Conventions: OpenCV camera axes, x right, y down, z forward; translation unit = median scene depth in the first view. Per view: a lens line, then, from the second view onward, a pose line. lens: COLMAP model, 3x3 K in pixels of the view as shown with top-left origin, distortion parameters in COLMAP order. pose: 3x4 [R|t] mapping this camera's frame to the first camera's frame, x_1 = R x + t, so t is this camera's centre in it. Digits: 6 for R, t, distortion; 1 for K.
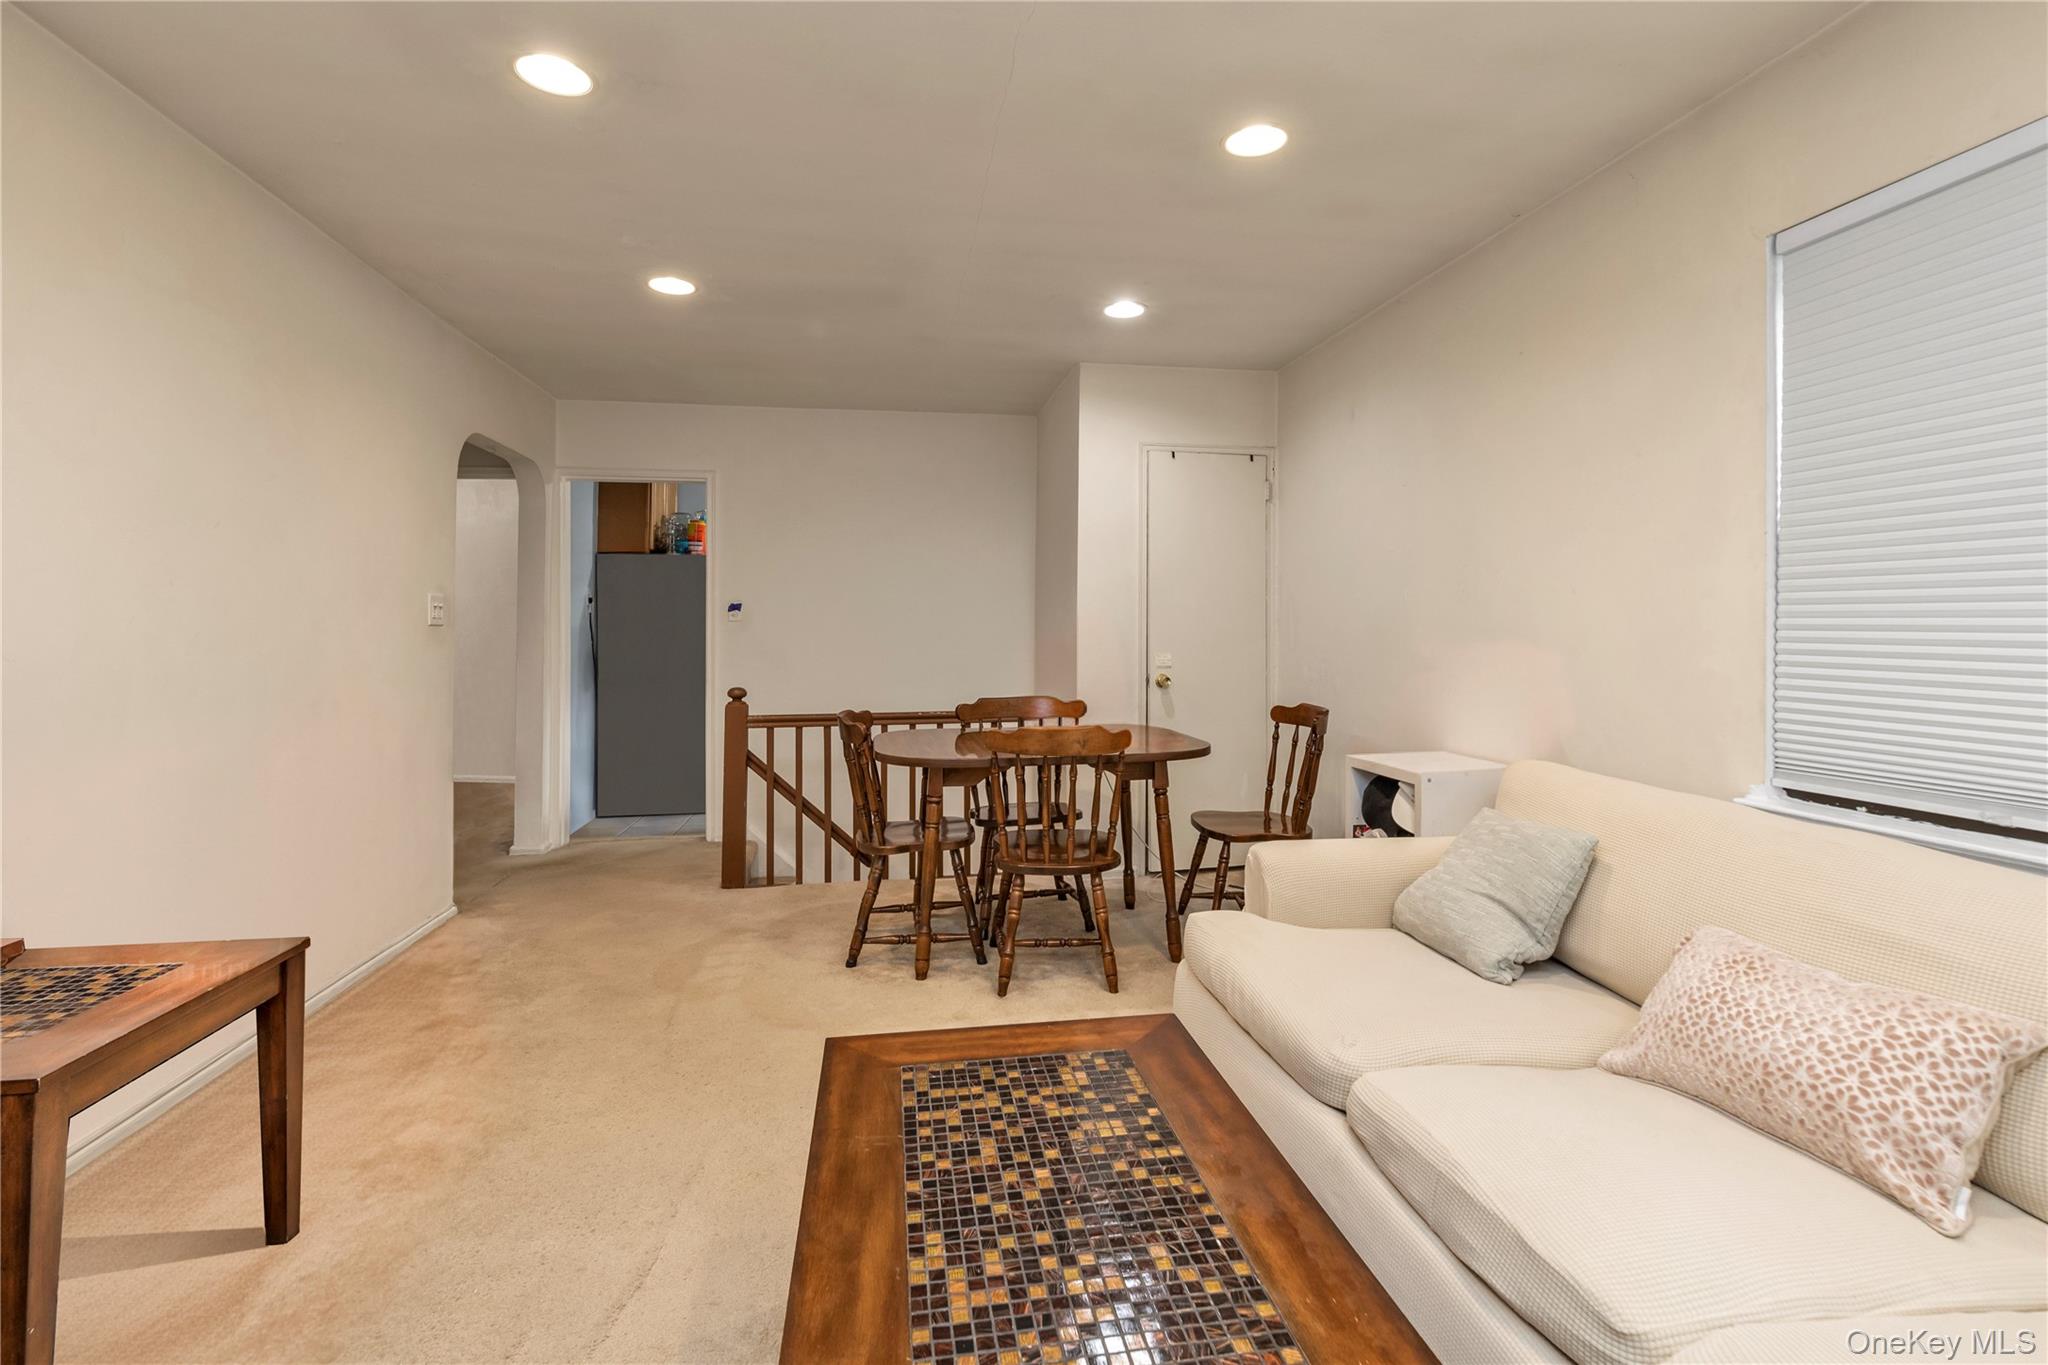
lens RADIAL K [[898.5, 0, 1028.3], [0, 898.5, 652.3], [0, 0, 1]] dist [0.000064, 0.000046]
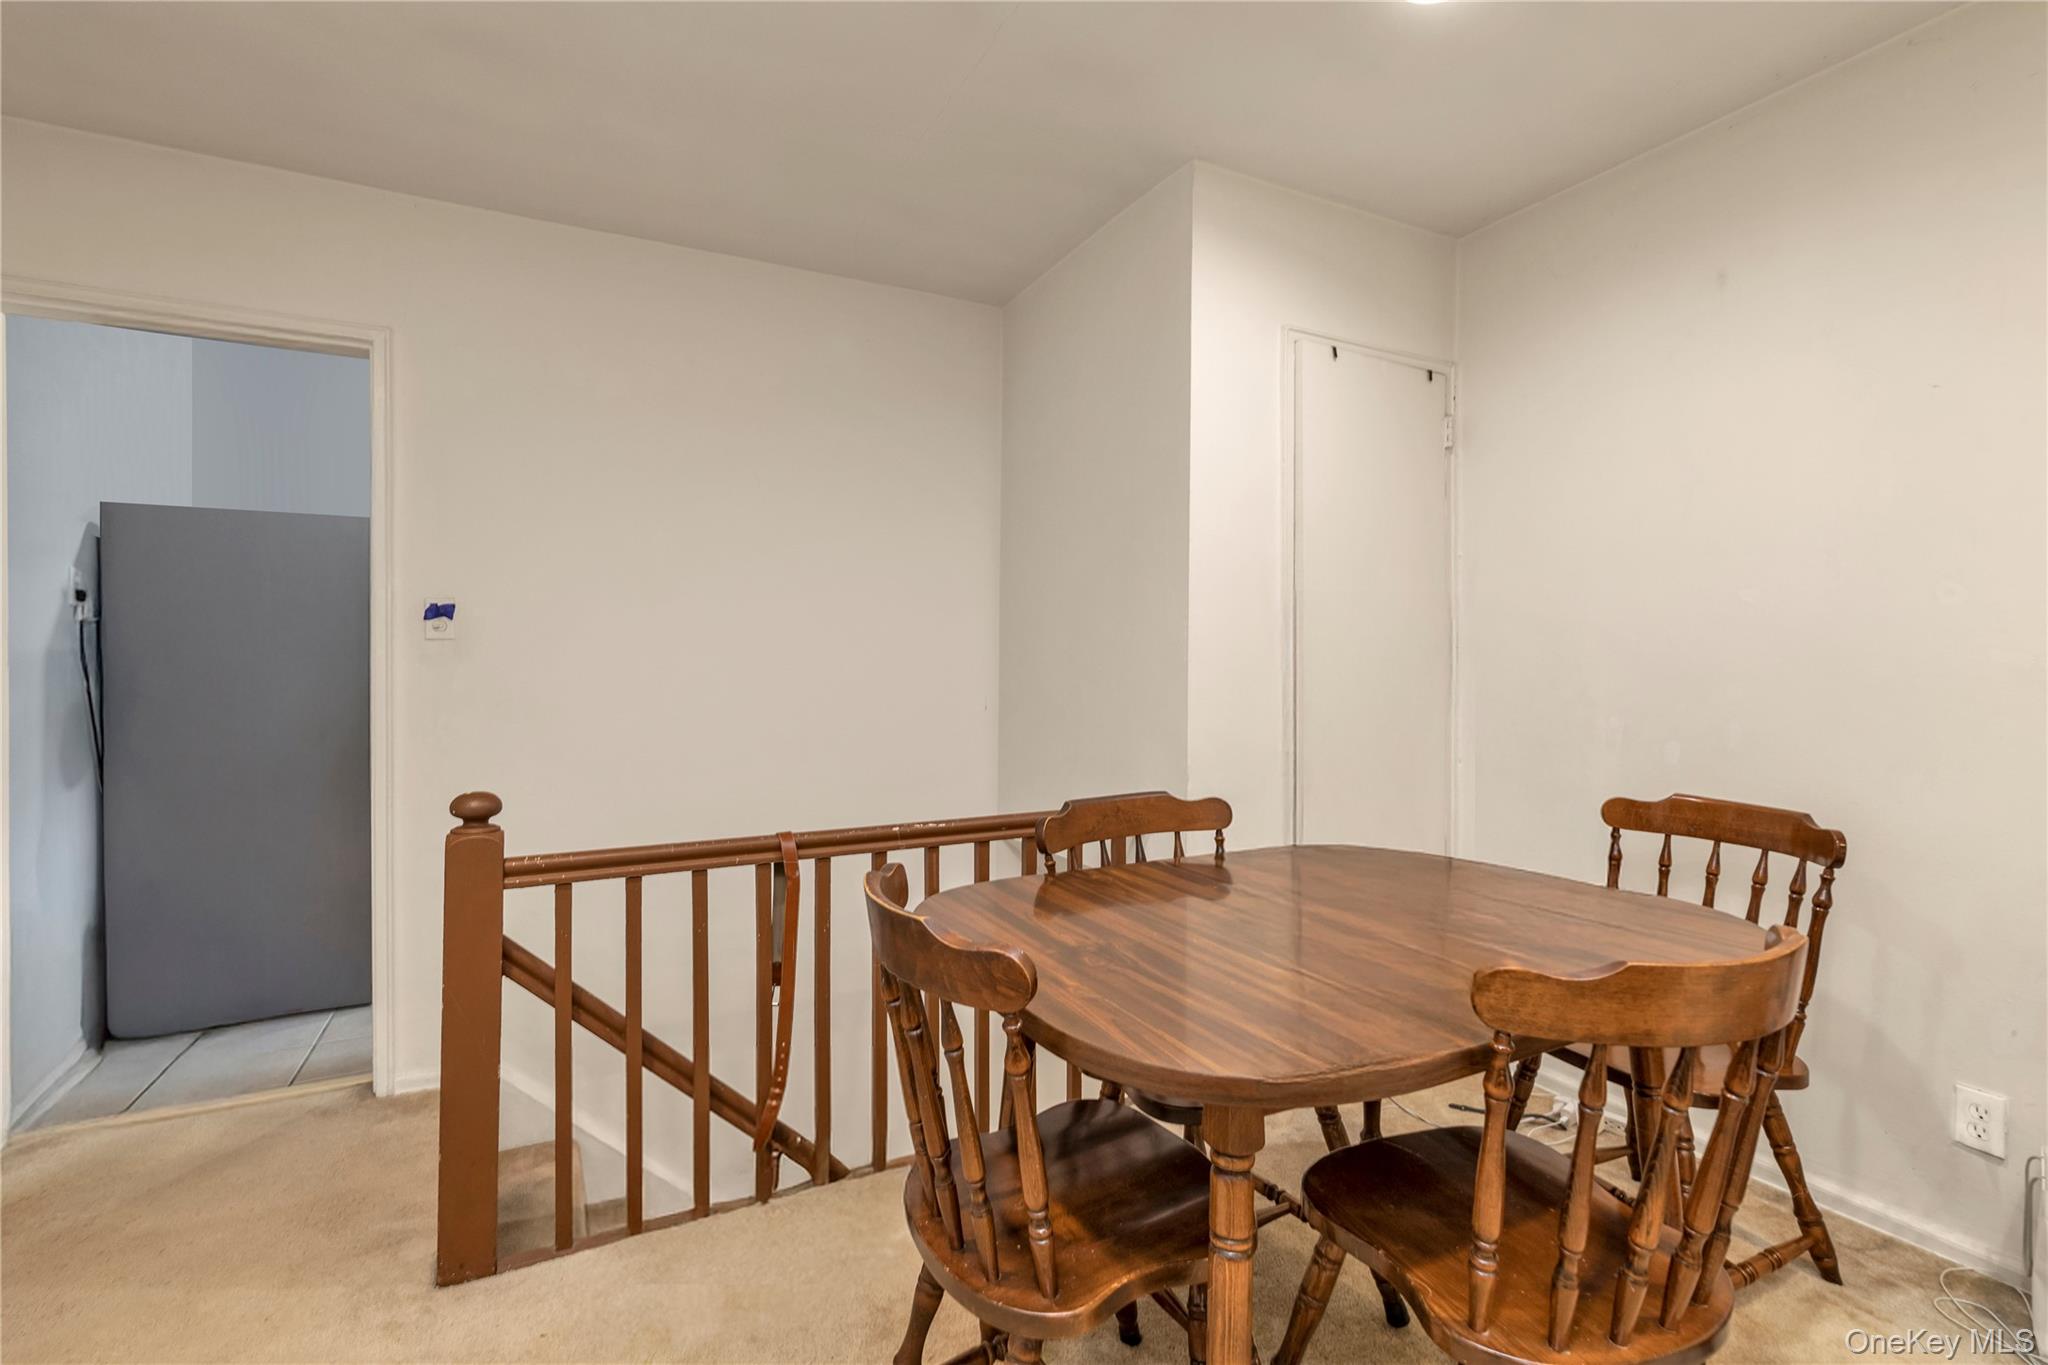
lens RADIAL K [[915.9, 0, 1024.0], [0, 915.9, 682.5], [0, 0, 1]] dist [0.004739, 0.000896]
pose [[0.954664, -0.006137, 0.297621, -0.204702], [0.006051, 0.999981, 0.001211, -0.011893], [-0.297623, 0.000644, 0.954683, 0.508011]]
